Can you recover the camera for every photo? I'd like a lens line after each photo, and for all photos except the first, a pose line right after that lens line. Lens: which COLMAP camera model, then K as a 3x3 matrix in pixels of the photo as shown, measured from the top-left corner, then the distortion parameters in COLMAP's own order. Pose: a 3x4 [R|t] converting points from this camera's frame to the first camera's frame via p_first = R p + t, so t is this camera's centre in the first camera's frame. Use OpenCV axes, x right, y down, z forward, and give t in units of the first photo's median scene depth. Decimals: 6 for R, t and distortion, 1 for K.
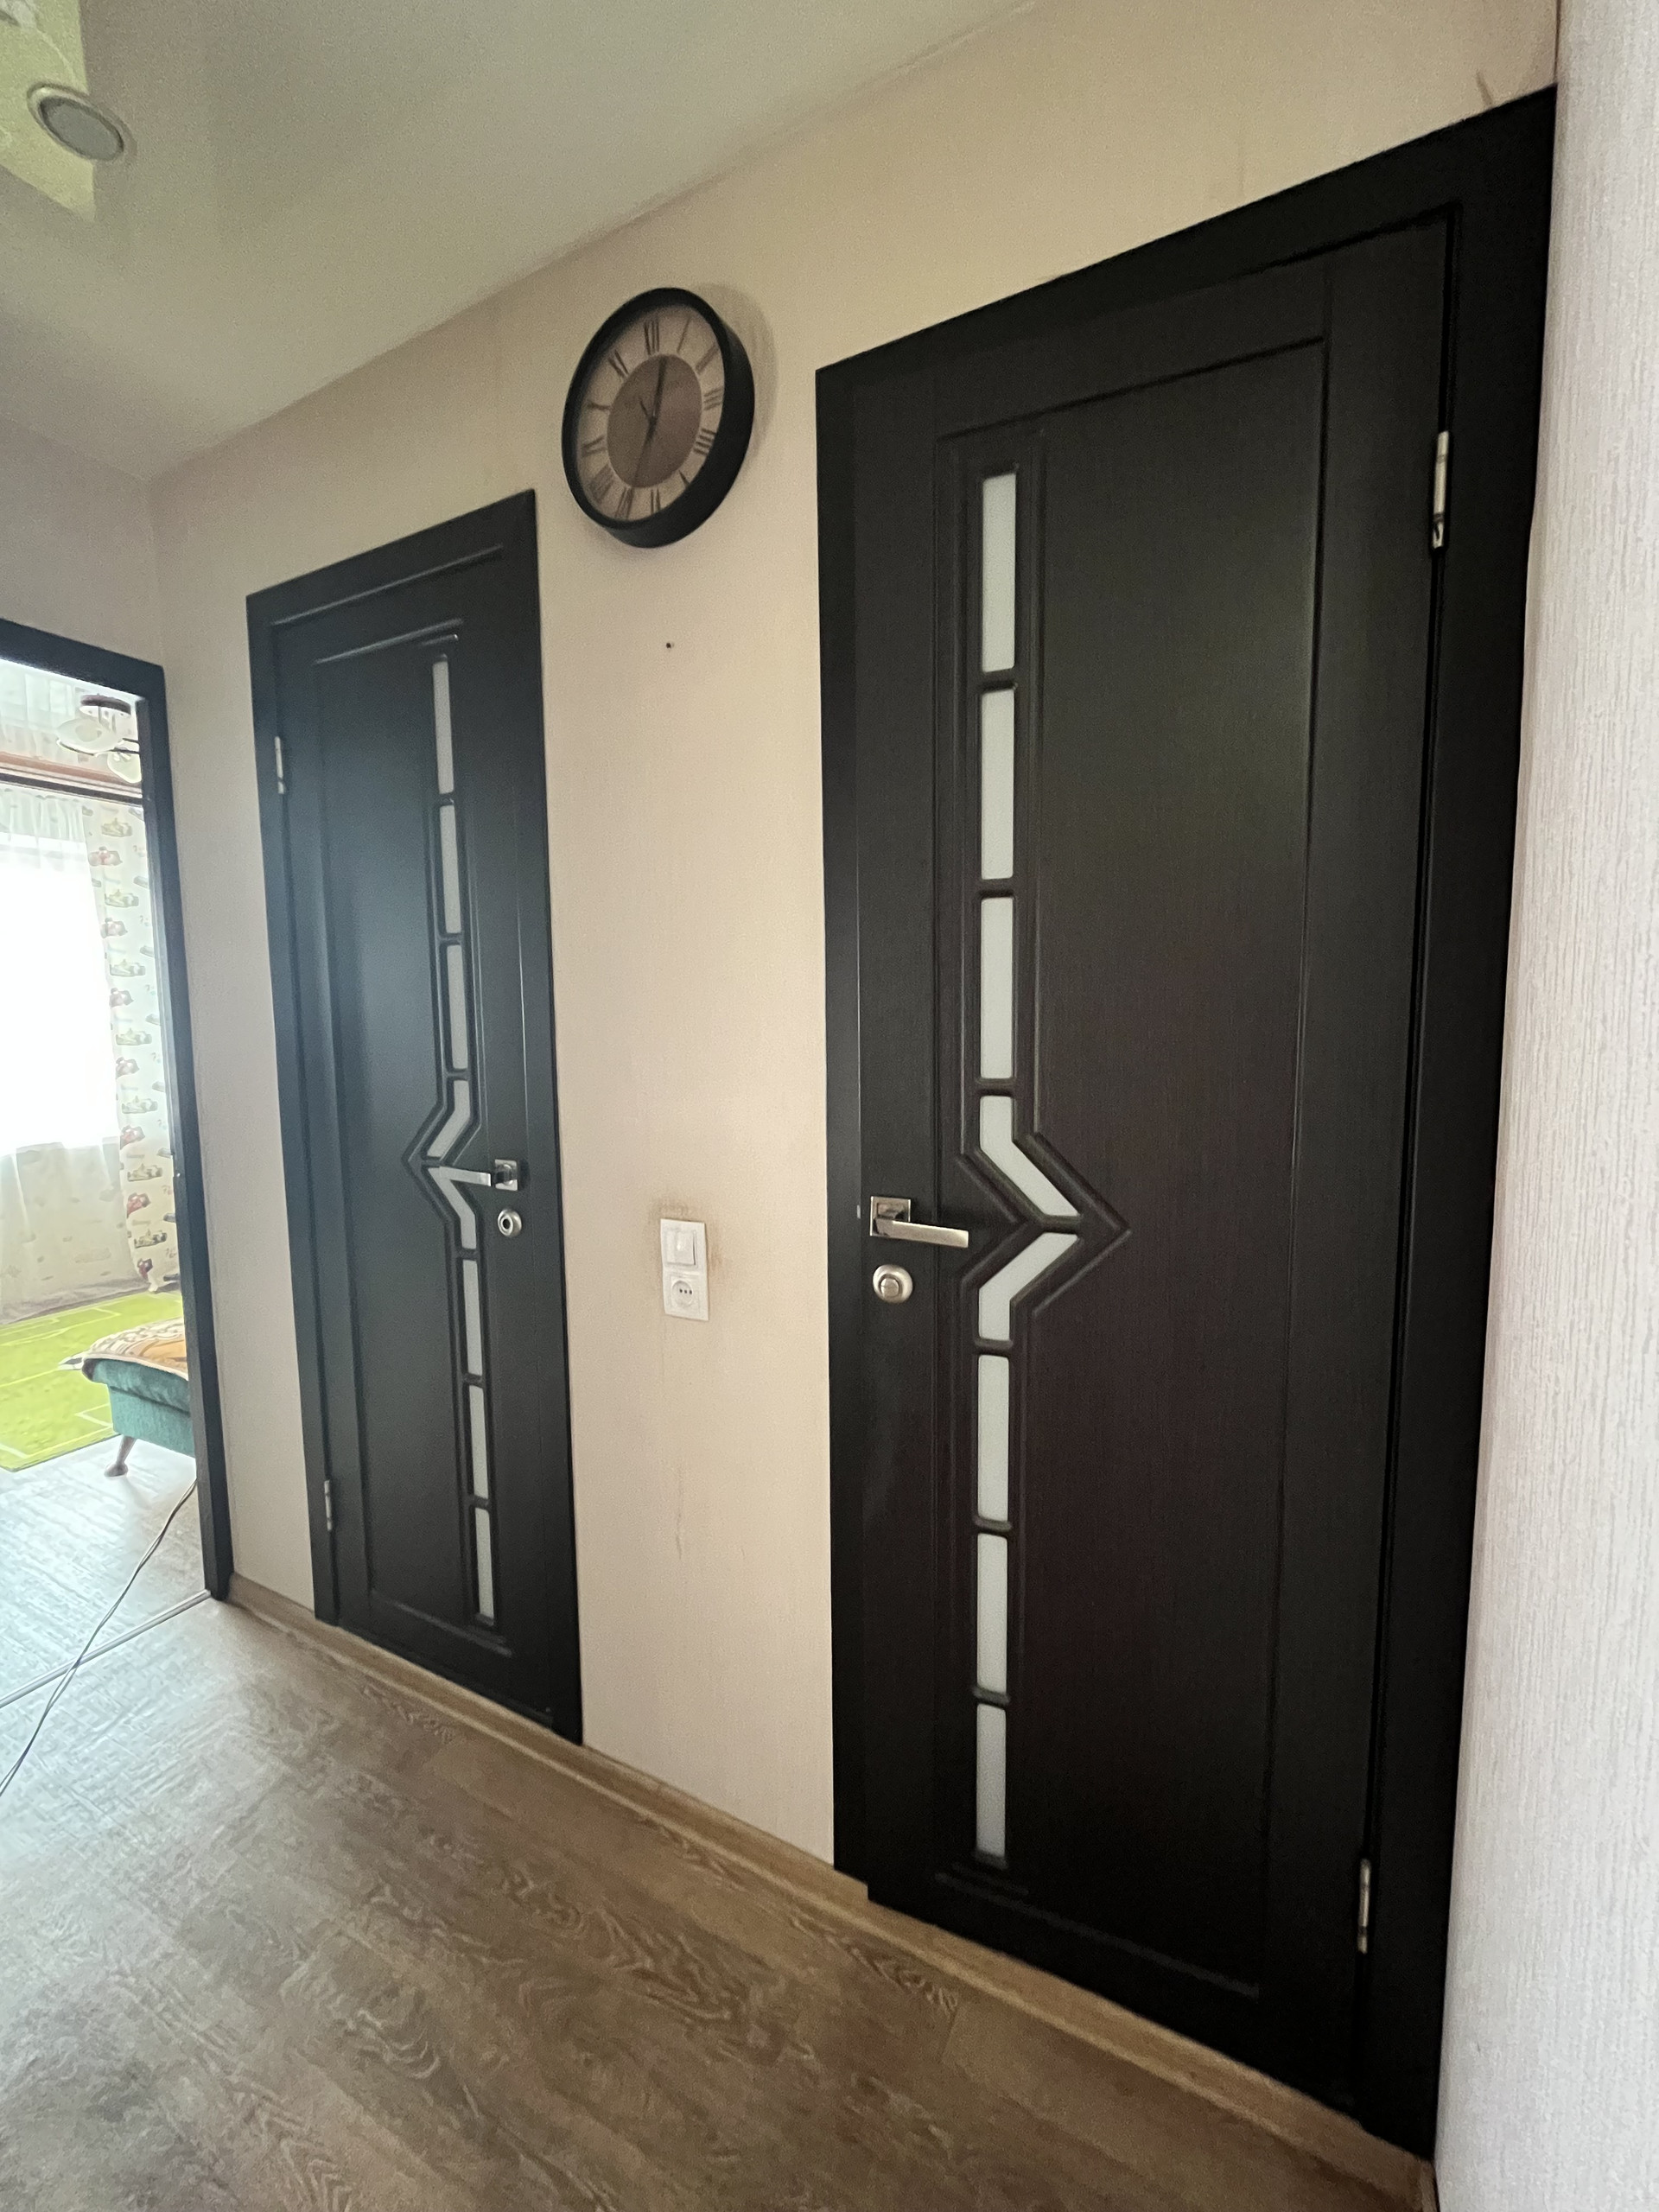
lens RADIAL K [[899.1, 0, 833.5], [0, 899.1, 1098.6], [0, 0, 1]] dist [-0.003534, 0.000318]
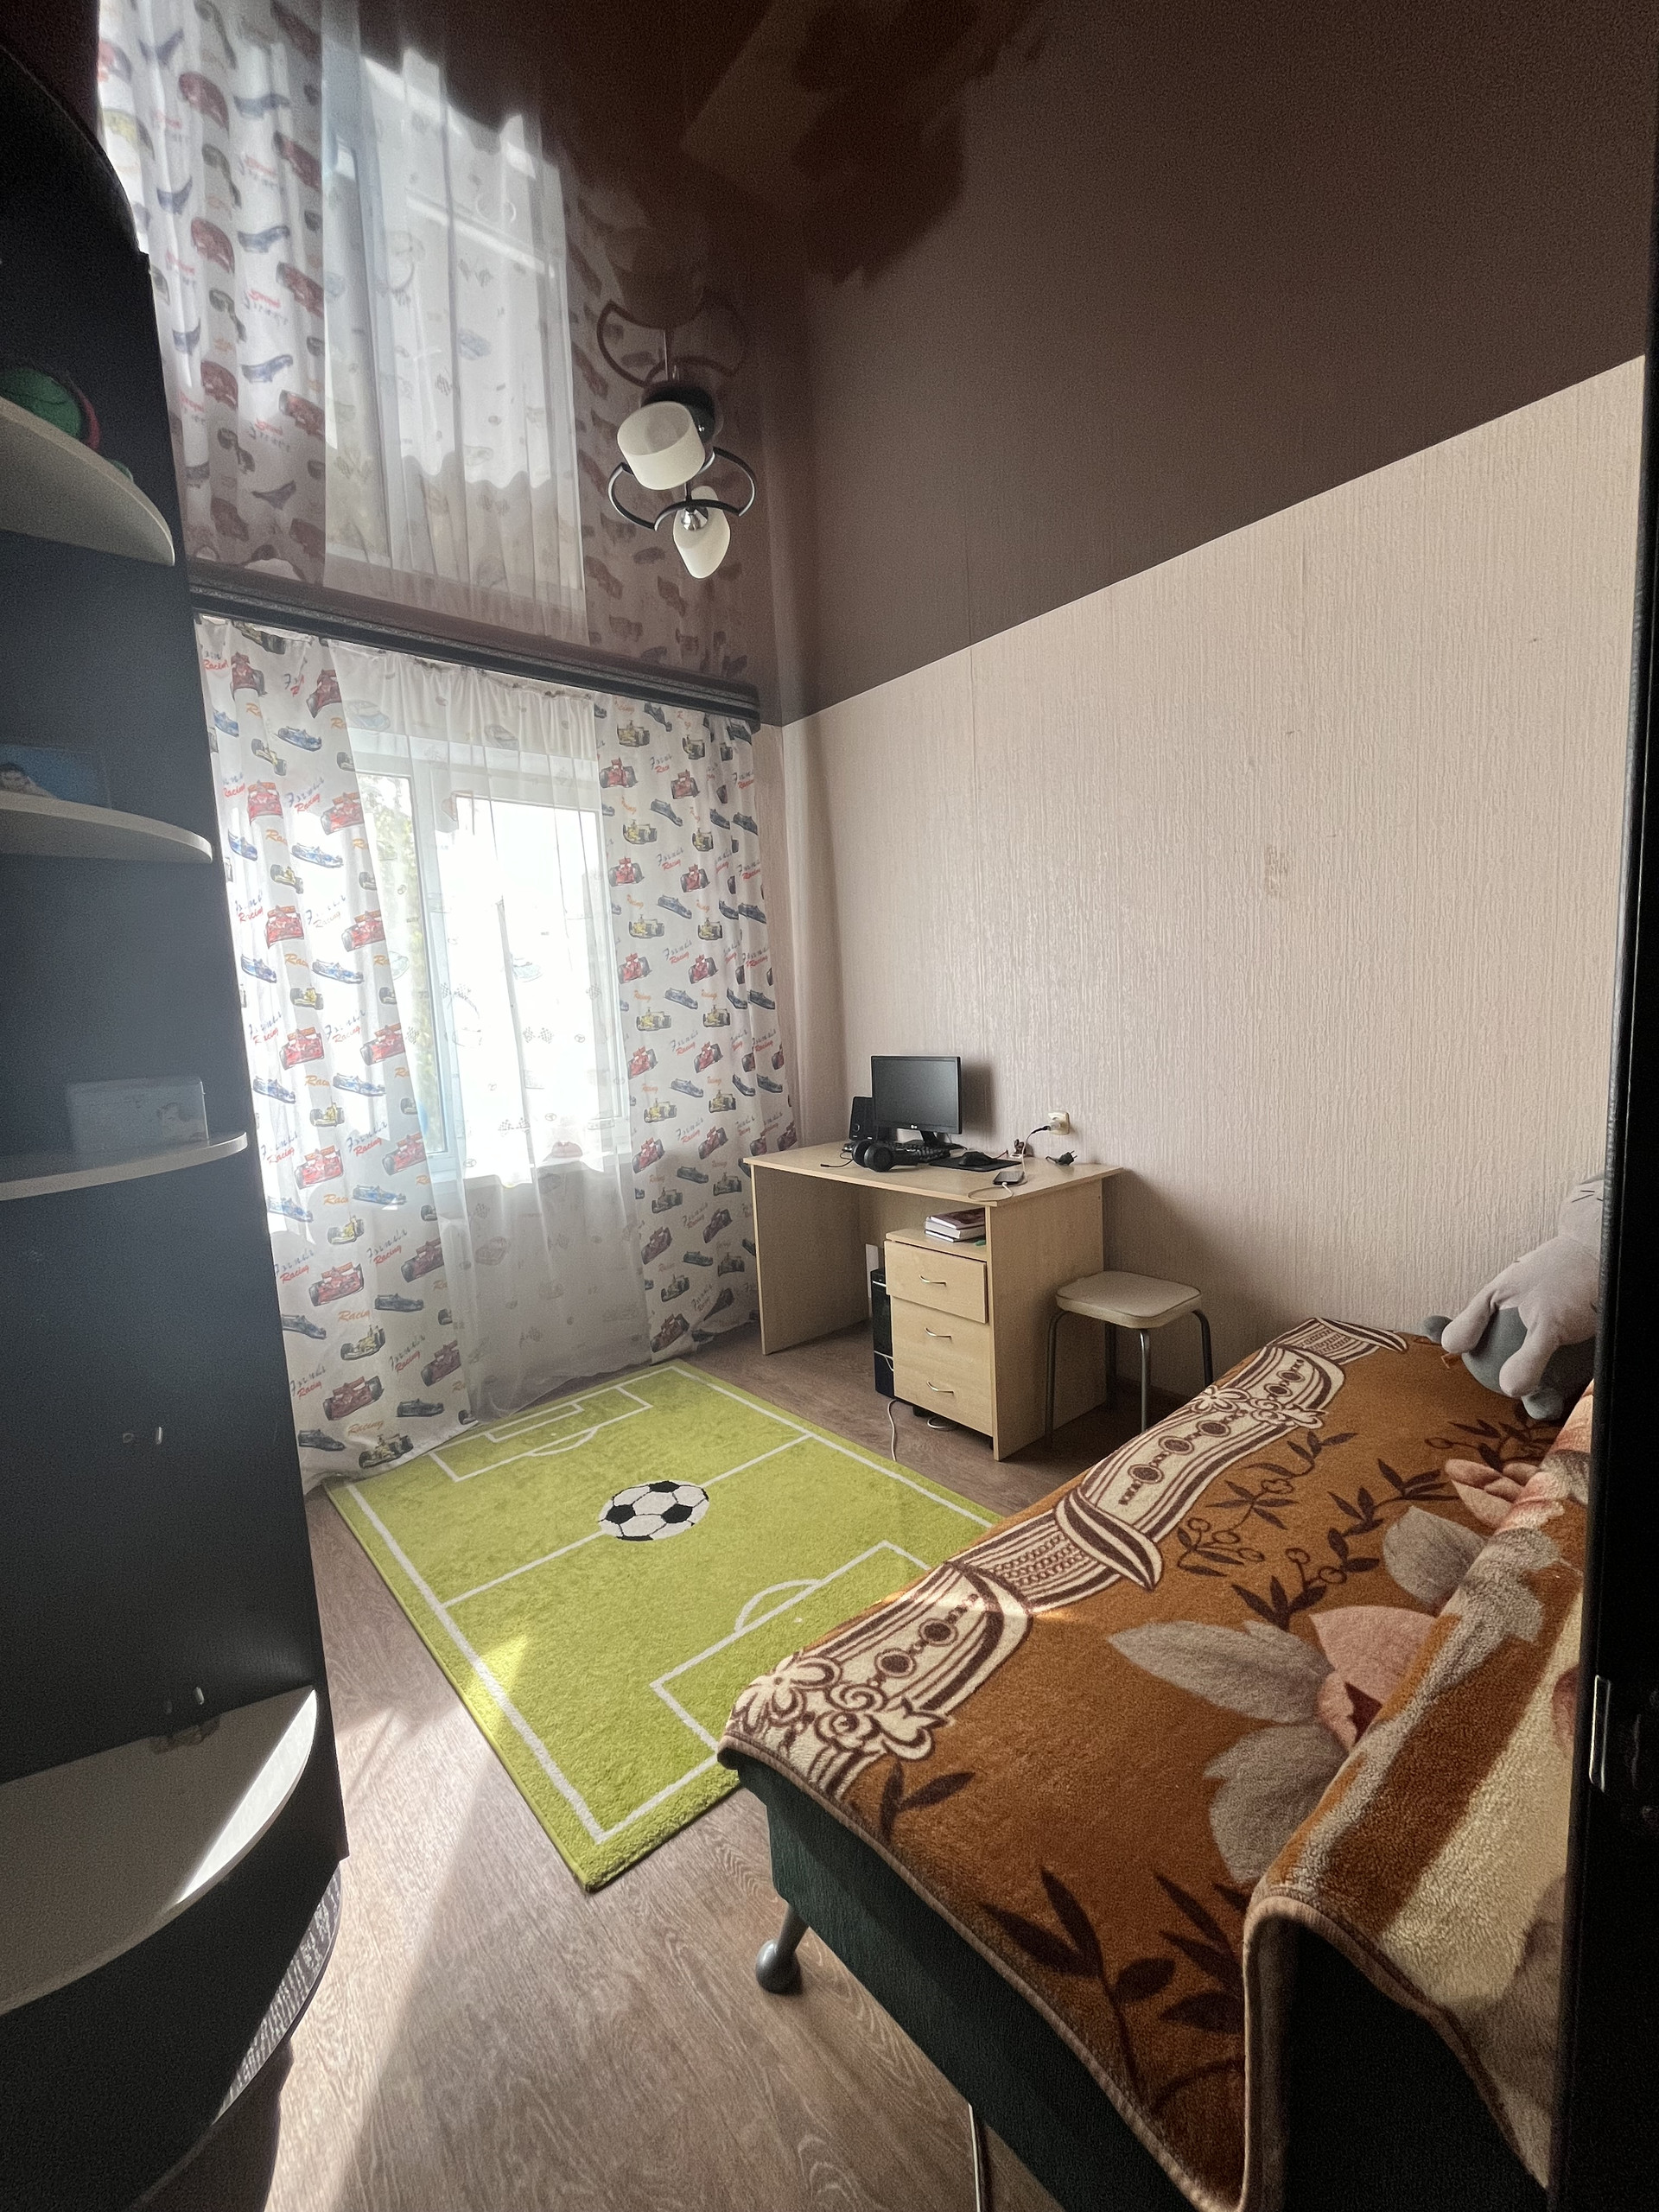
lens RADIAL K [[899.1, 0, 835.6], [0, 899.1, 1101.2], [0, 0, 1]] dist [-0.003534, 0.000318]
pose [[0.928888, 0.007493, -0.370284, -0.379824], [0.006282, 0.999333, 0.035980, -0.028043], [0.370307, -0.035747, 0.928221, 0.379001]]
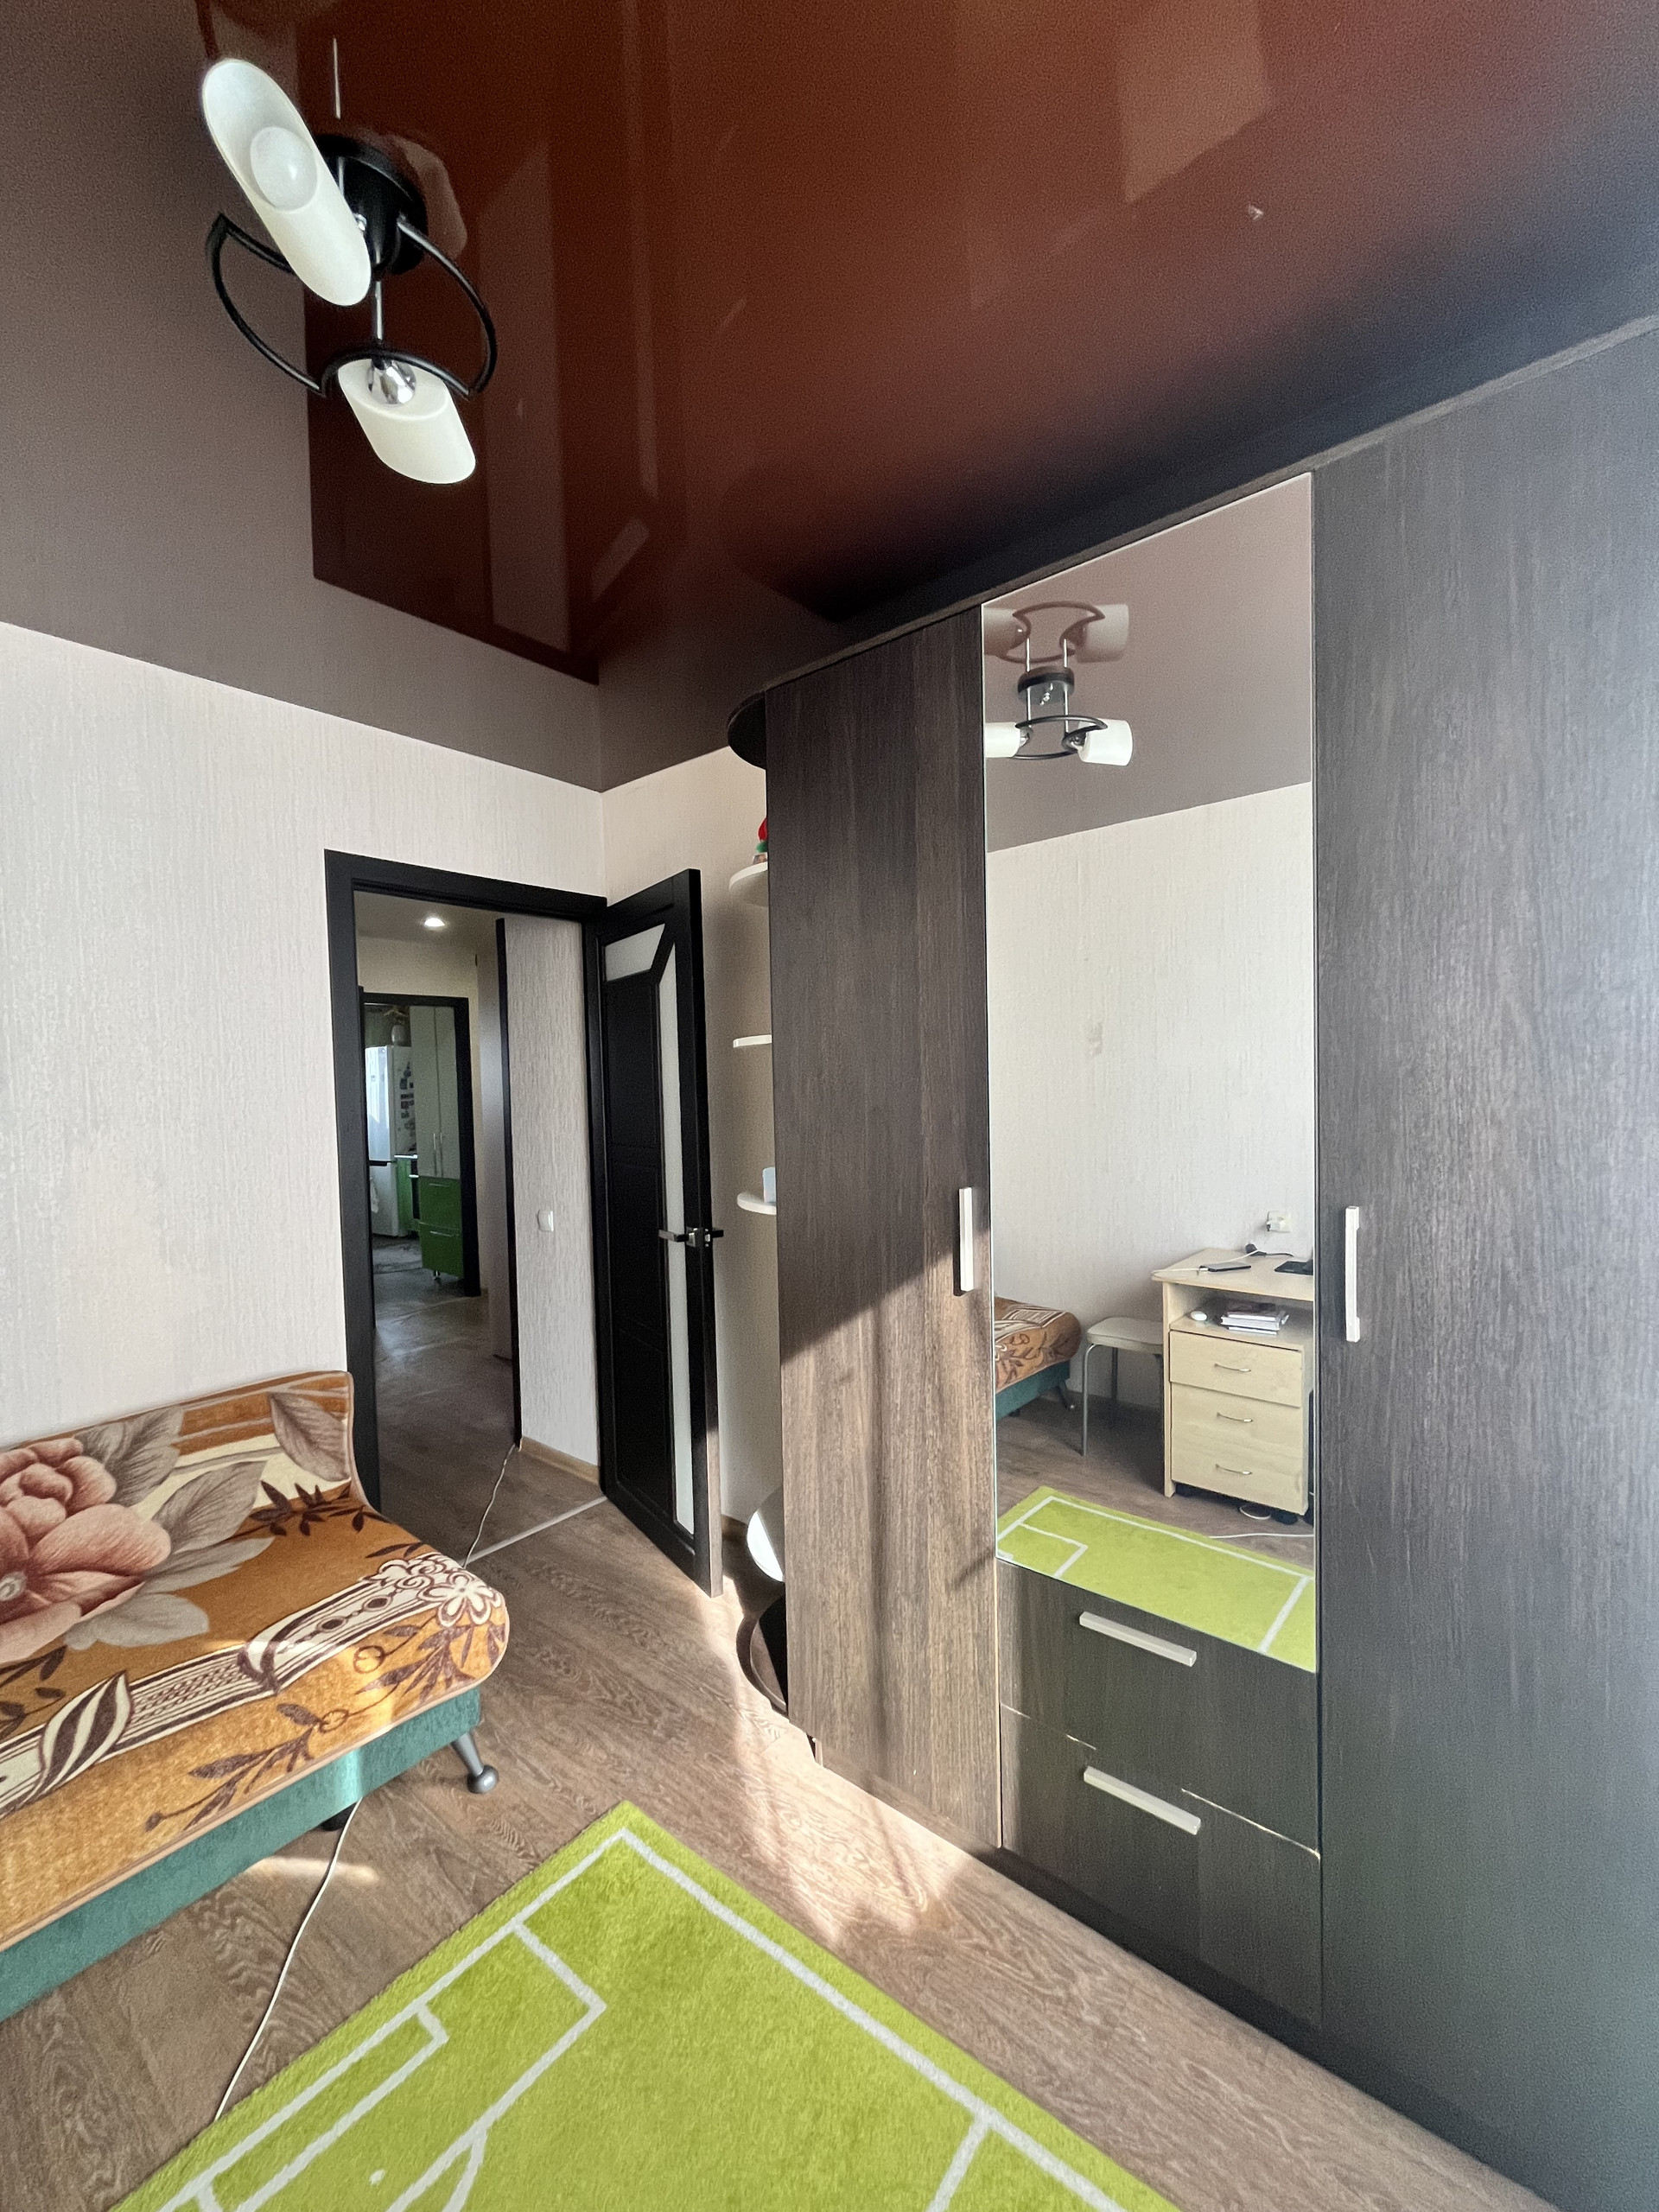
lens RADIAL K [[899.1, 0, 829.0], [0, 899.1, 1111.3], [0, 0, 1]] dist [-0.003534, 0.000318]
pose [[-0.979203, 0.028052, 0.200932, -0.950194], [0.051591, 0.992268, 0.112887, -0.143545], [-0.196211, 0.120905, -0.973079, 1.274194]]
